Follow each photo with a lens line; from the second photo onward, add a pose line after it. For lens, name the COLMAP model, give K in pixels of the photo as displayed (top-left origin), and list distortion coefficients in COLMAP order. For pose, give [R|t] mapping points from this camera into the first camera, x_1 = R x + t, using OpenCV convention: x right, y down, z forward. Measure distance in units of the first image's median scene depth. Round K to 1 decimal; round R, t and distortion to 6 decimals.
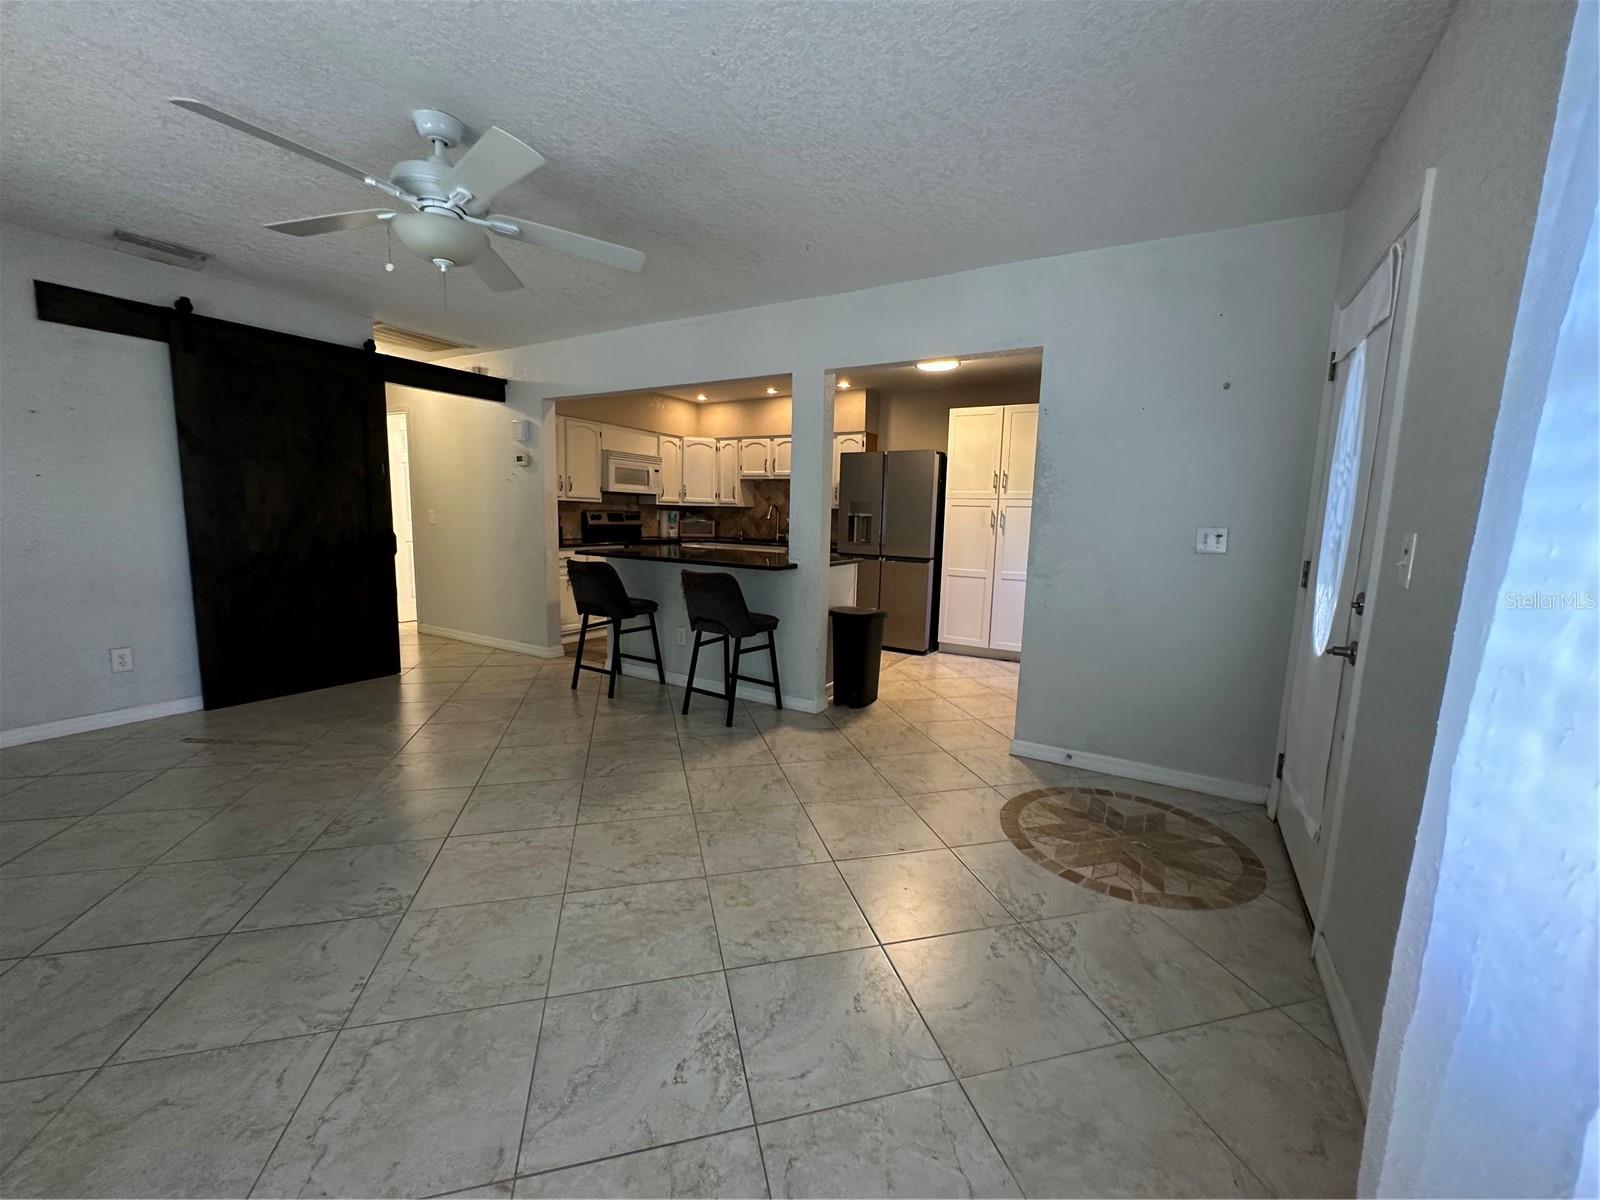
lens RADIAL K [[637.6, 0, 797.4], [0, 637.6, 592.9], [0, 0, 1]] dist [-0.003275, 0.000714]
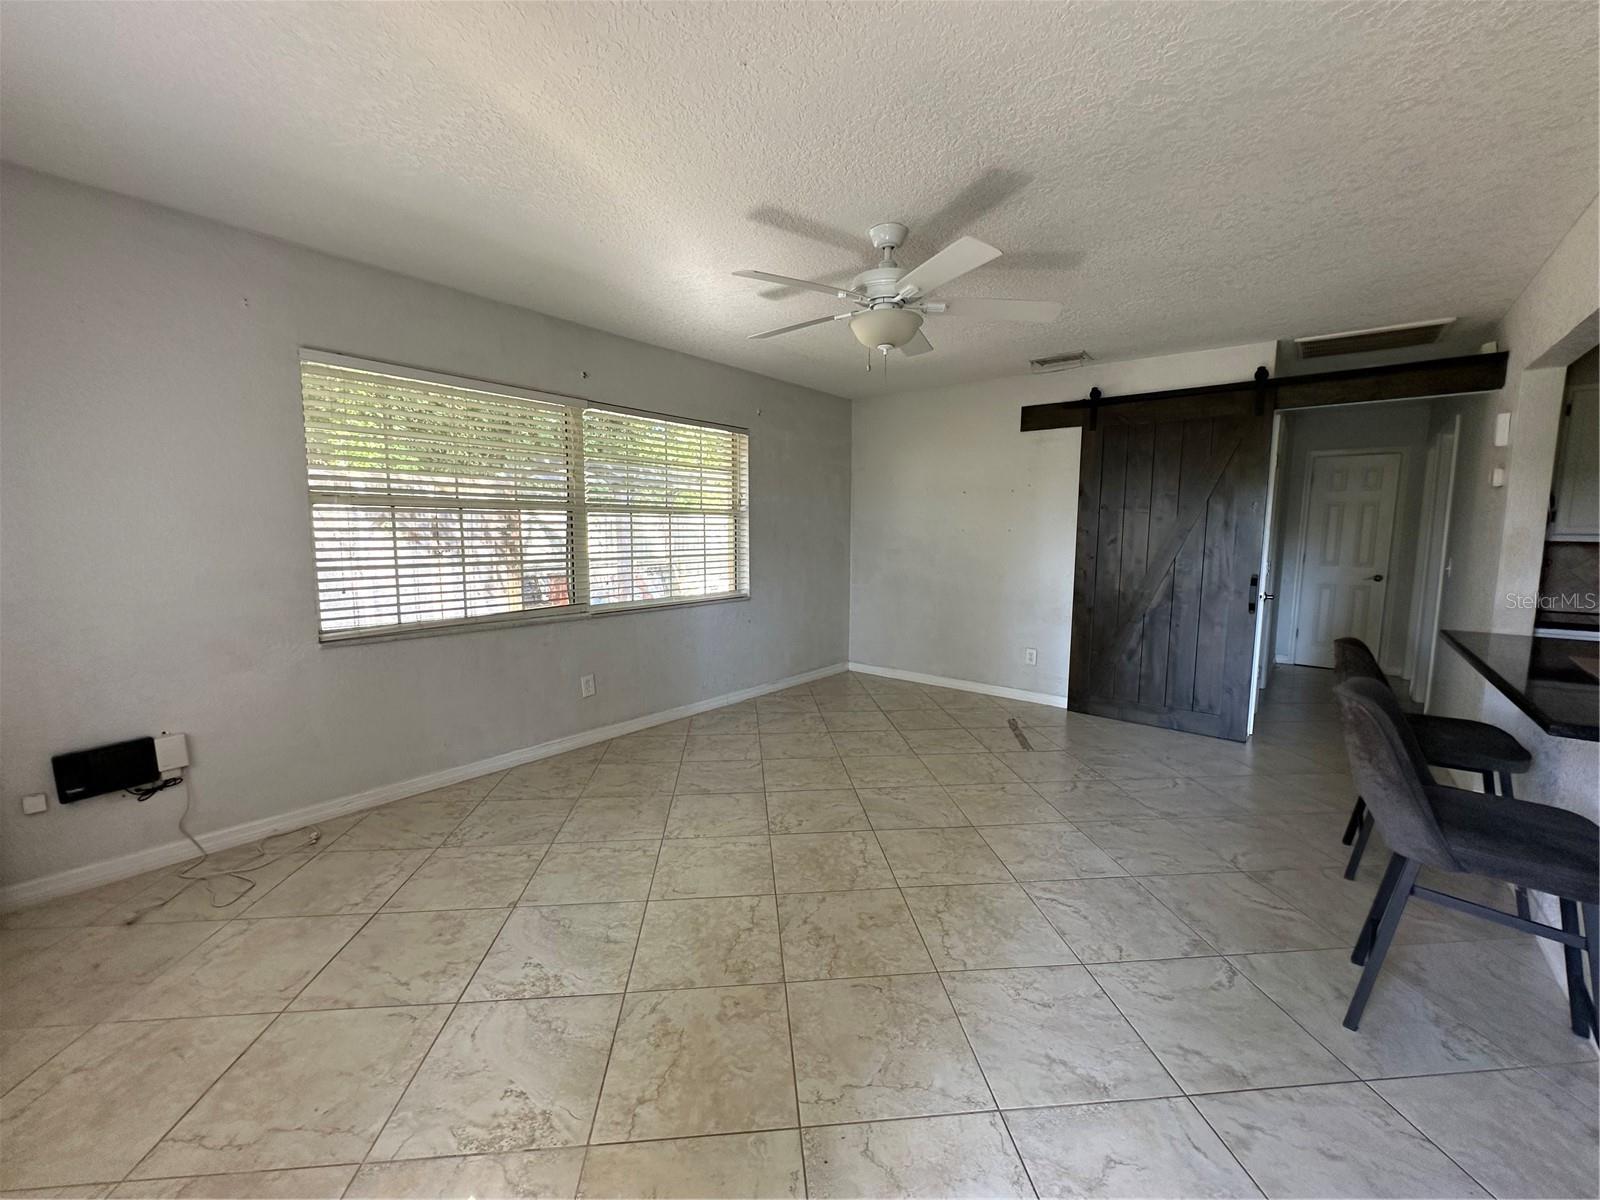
lens RADIAL K [[637.6, 0, 801.6], [0, 637.6, 594.2], [0, 0, 1]] dist [-0.003275, 0.000714]
pose [[-0.151822, 0.072503, -0.985745, 0.217101], [-0.136991, 0.986137, 0.093631, -0.050286], [0.978869, 0.149253, -0.139785, 0.350934]]
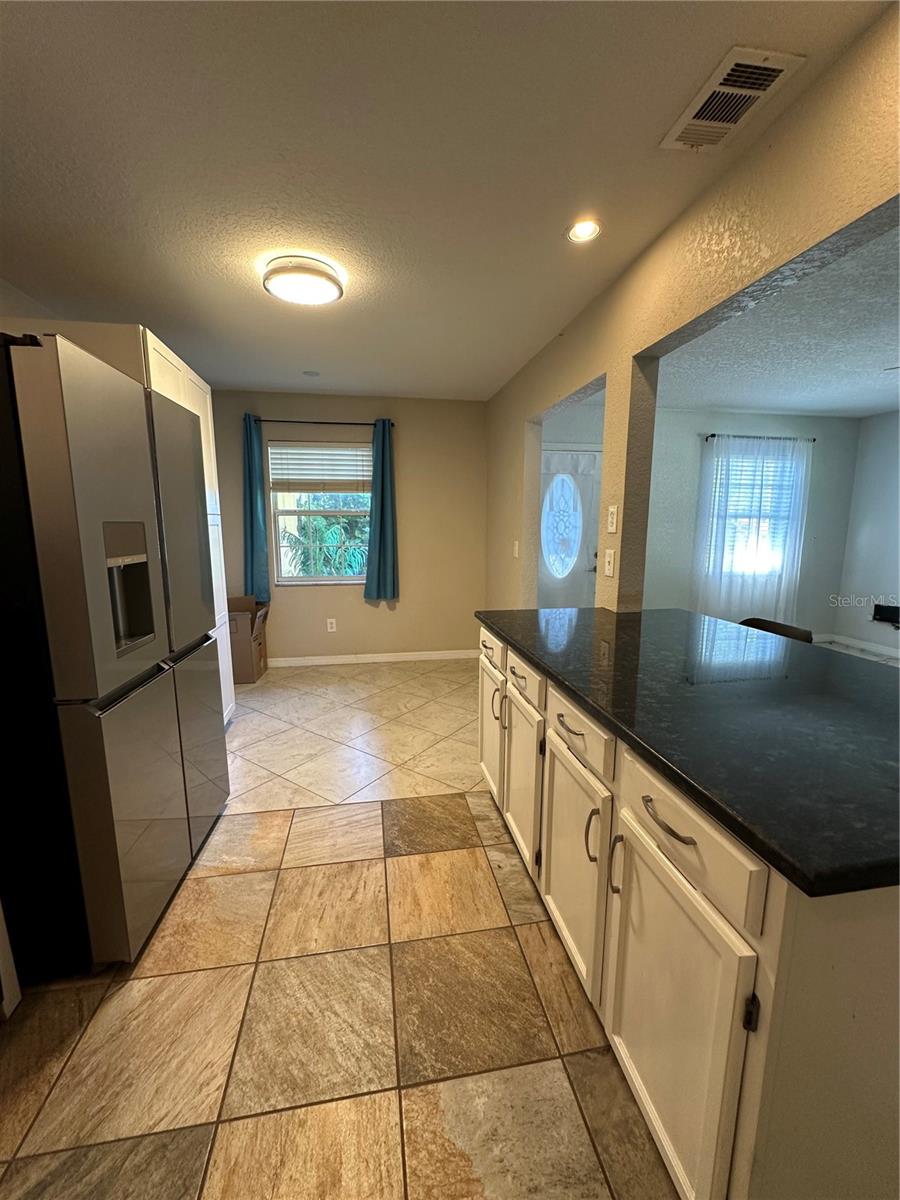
lens RADIAL K [[478.2, 0, 449.3], [0, 478.2, 601.5], [0, 0, 1]] dist [-0.003275, 0.000714]
pose [[-0.641982, -0.143755, 0.753122, -0.181165], [0.084069, 0.963145, 0.255507, -0.140699], [-0.762097, 0.227345, -0.606237, 0.923659]]
